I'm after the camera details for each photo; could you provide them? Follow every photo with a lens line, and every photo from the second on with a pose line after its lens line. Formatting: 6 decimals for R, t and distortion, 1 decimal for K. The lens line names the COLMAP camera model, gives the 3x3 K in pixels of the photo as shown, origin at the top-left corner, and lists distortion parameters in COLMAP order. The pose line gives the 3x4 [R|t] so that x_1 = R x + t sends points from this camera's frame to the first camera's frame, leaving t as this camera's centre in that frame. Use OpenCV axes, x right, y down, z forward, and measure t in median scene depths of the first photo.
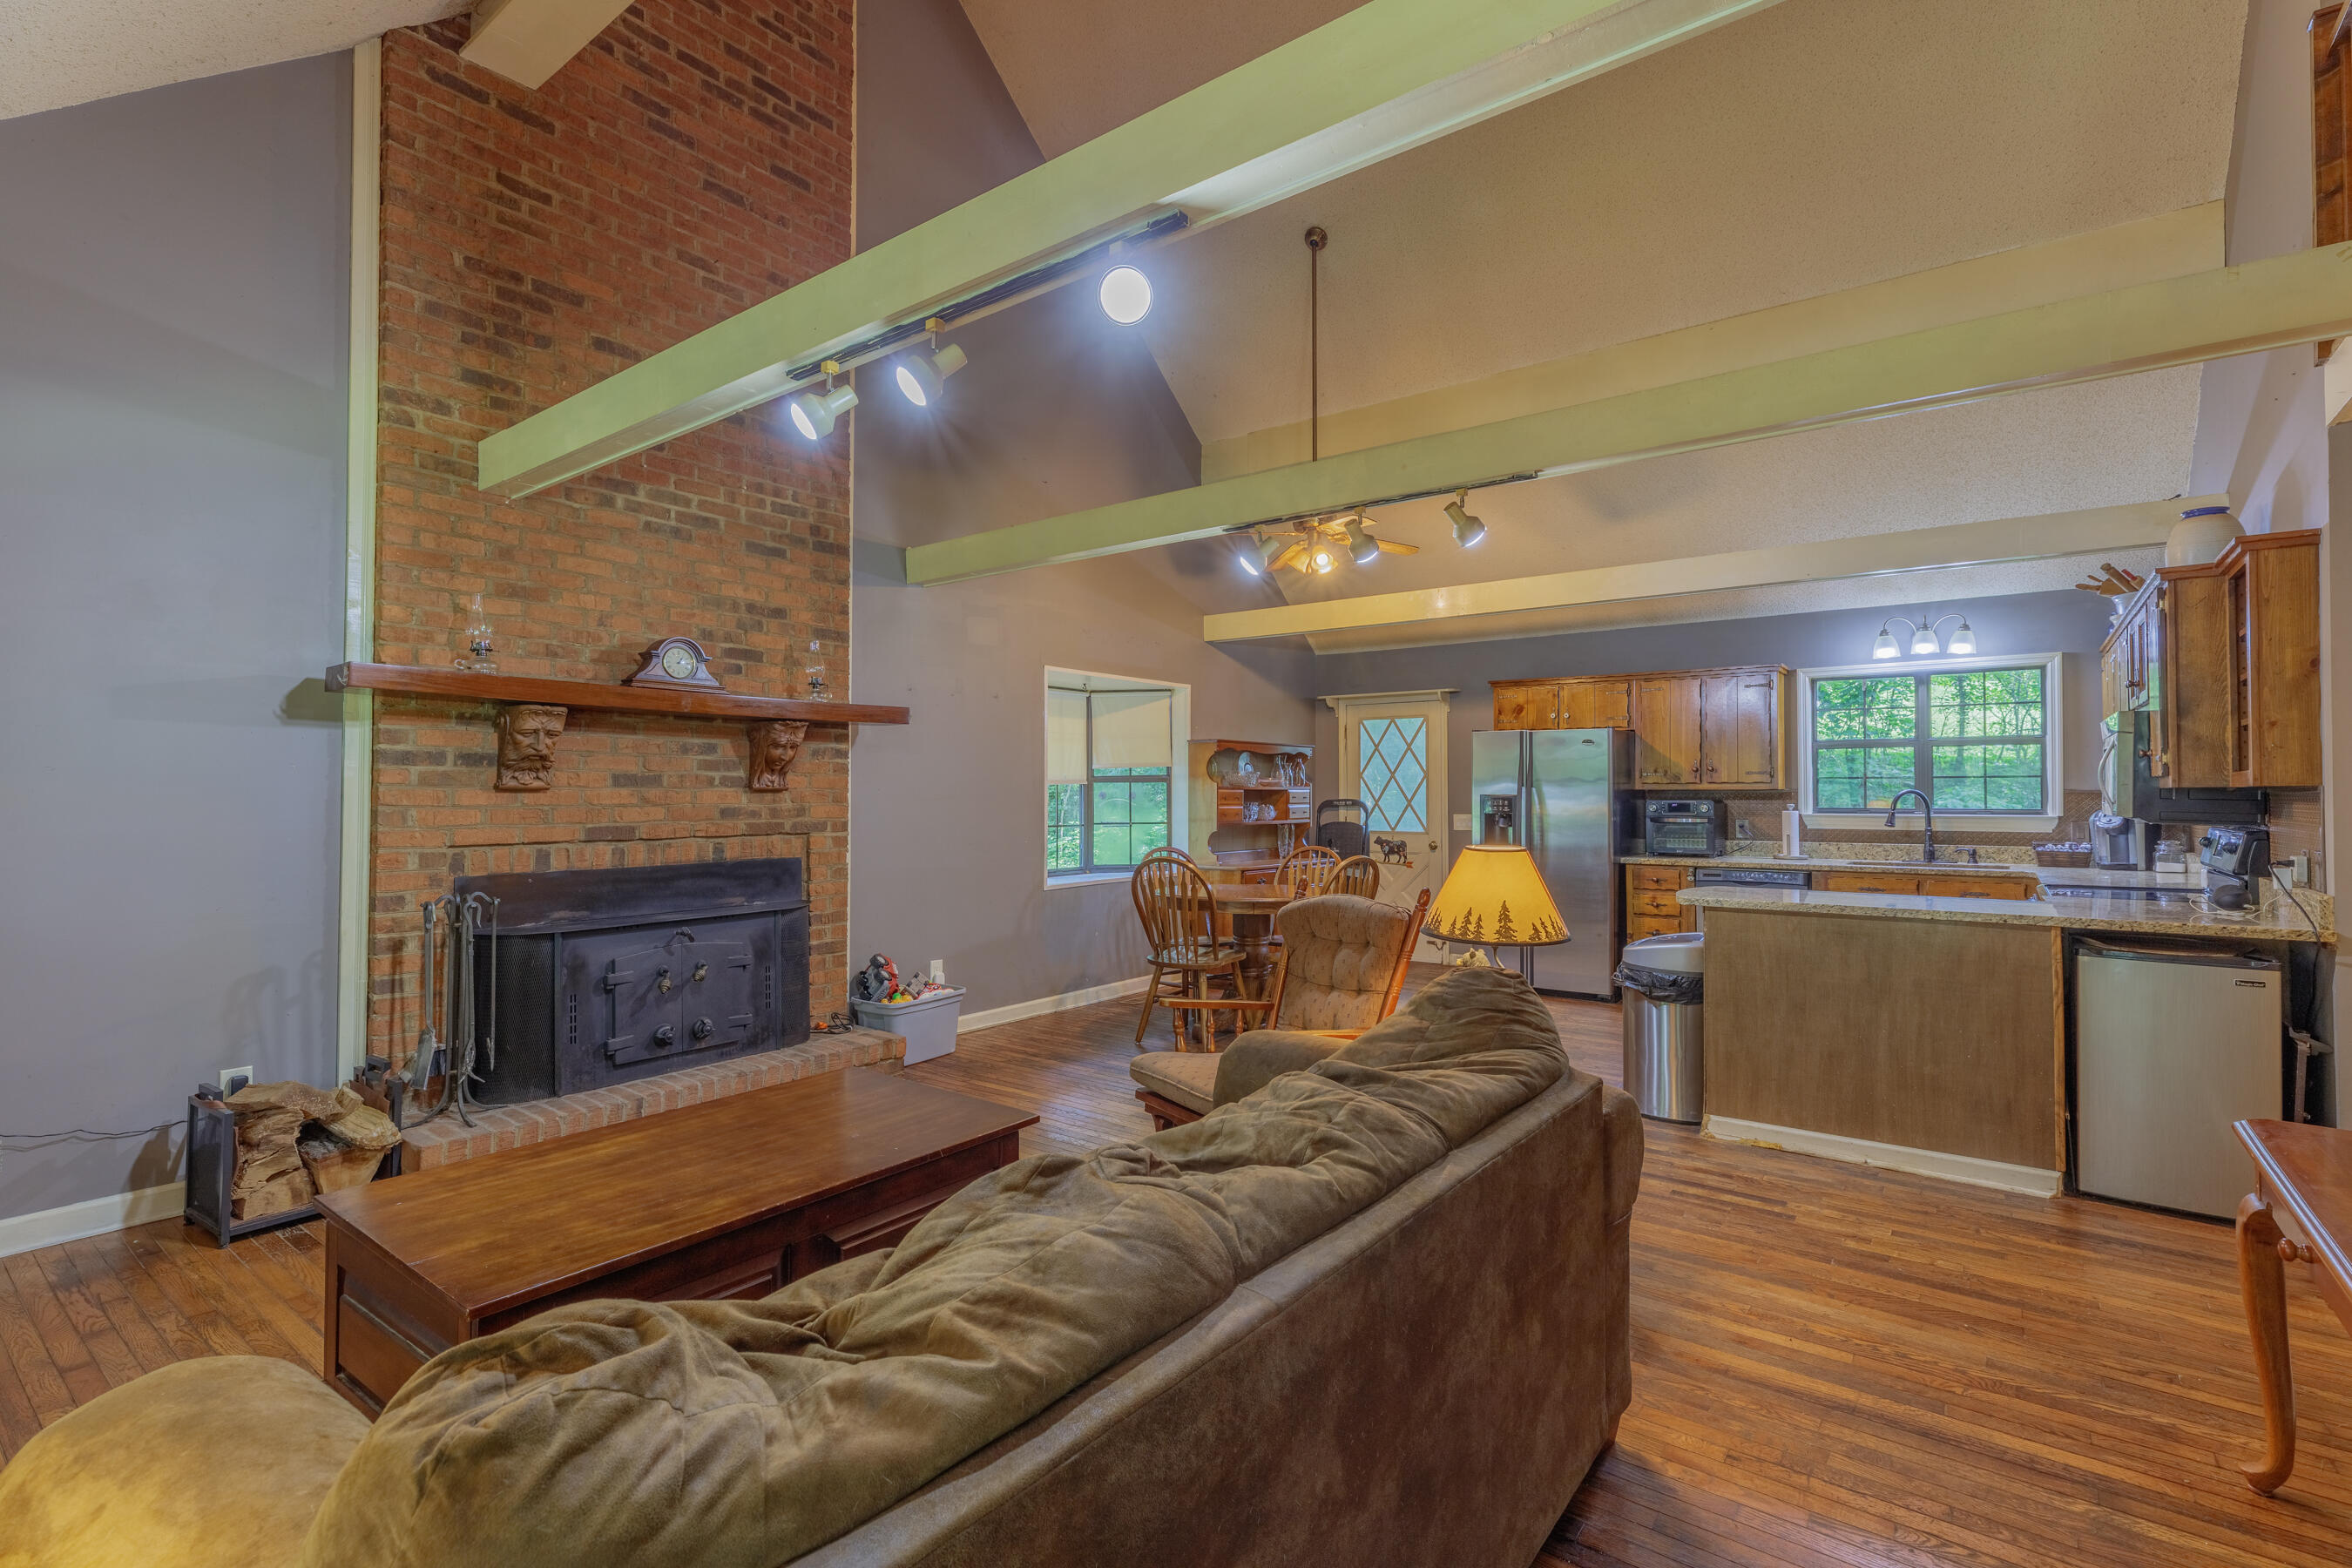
lens RADIAL K [[1061.1, 0, 1186.3], [0, 1061.1, 772.6], [0, 0, 1]] dist [0.003895, 0.000264]
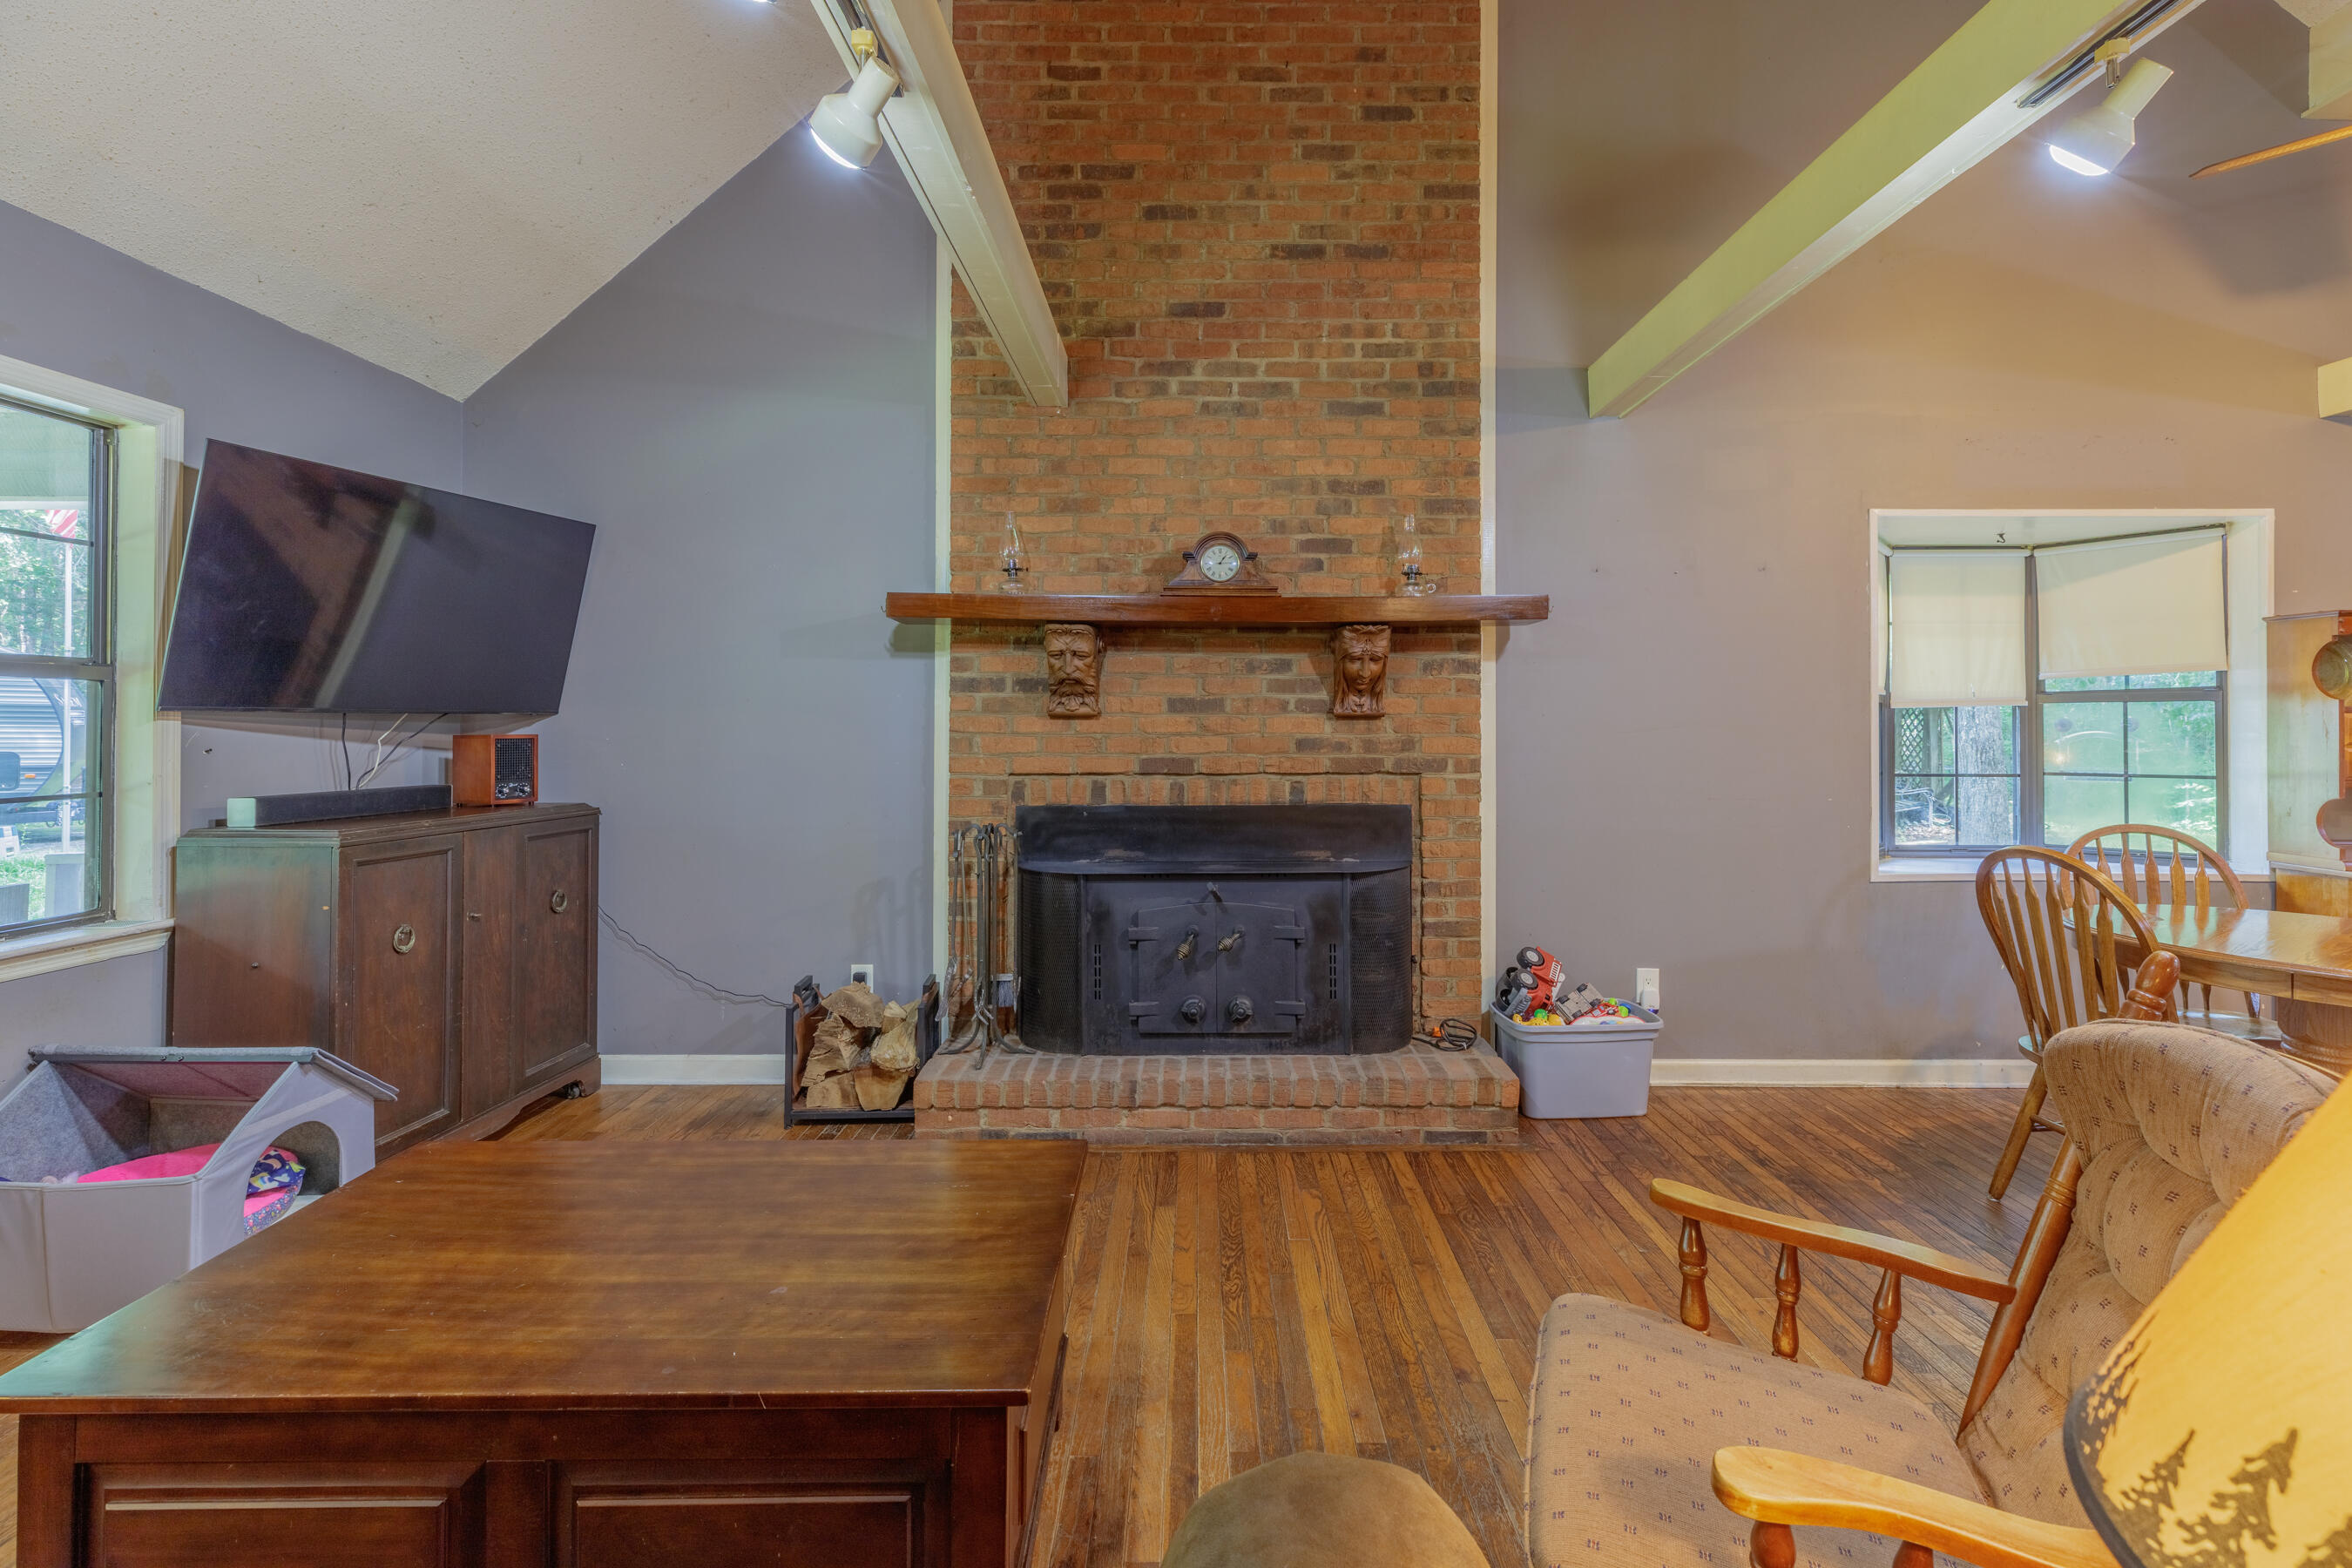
lens RADIAL K [[1078.1, 0, 1204.8], [0, 1078.1, 712.4], [0, 0, 1]] dist [0.003689, 0.000230]
pose [[0.605046, -0.005823, -0.796169, 0.182663], [0.014627, 0.999886, 0.003803, 0.009818], [0.796056, -0.013947, 0.605062, 0.472217]]
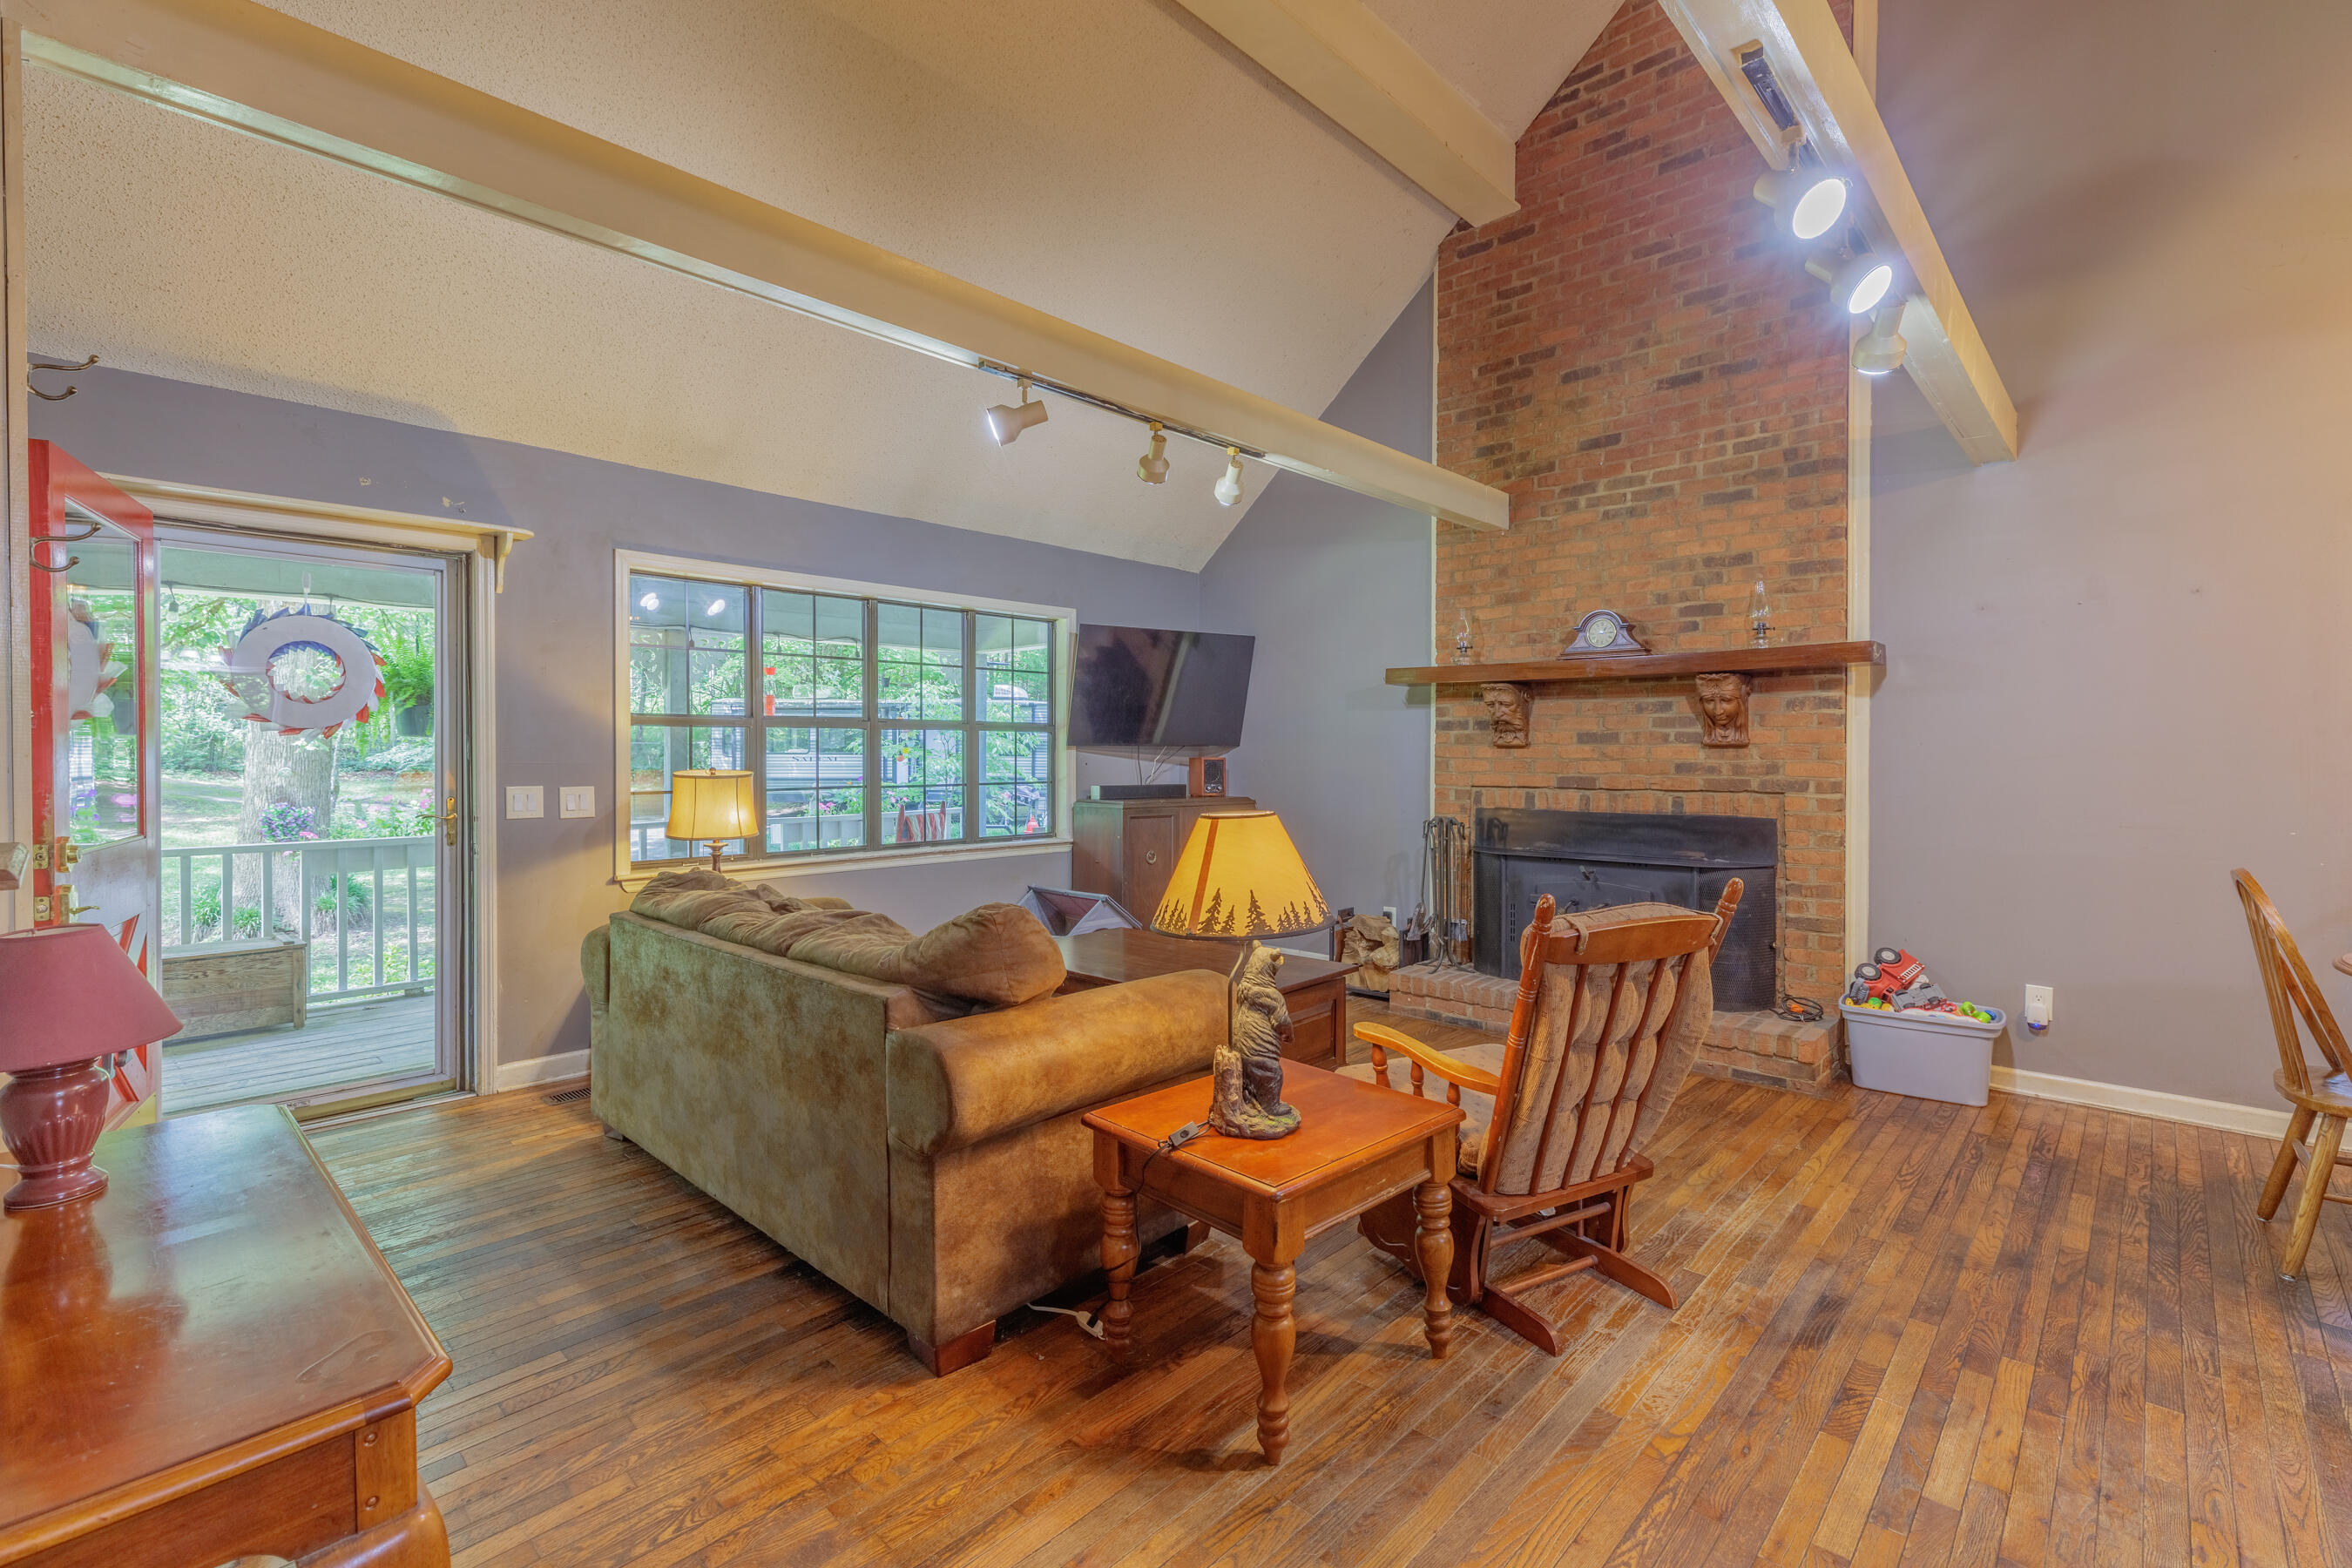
lens RADIAL K [[1059.5, 0, 1180.0], [0, 1059.5, 760.5], [0, 0, 1]] dist [-0.000631, -0.000007]
pose [[-0.105896, 0.007510, -0.994349, 0.676970], [0.017959, 0.999823, 0.005639, 0.017055], [0.994215, -0.017260, -0.106012, 0.662772]]
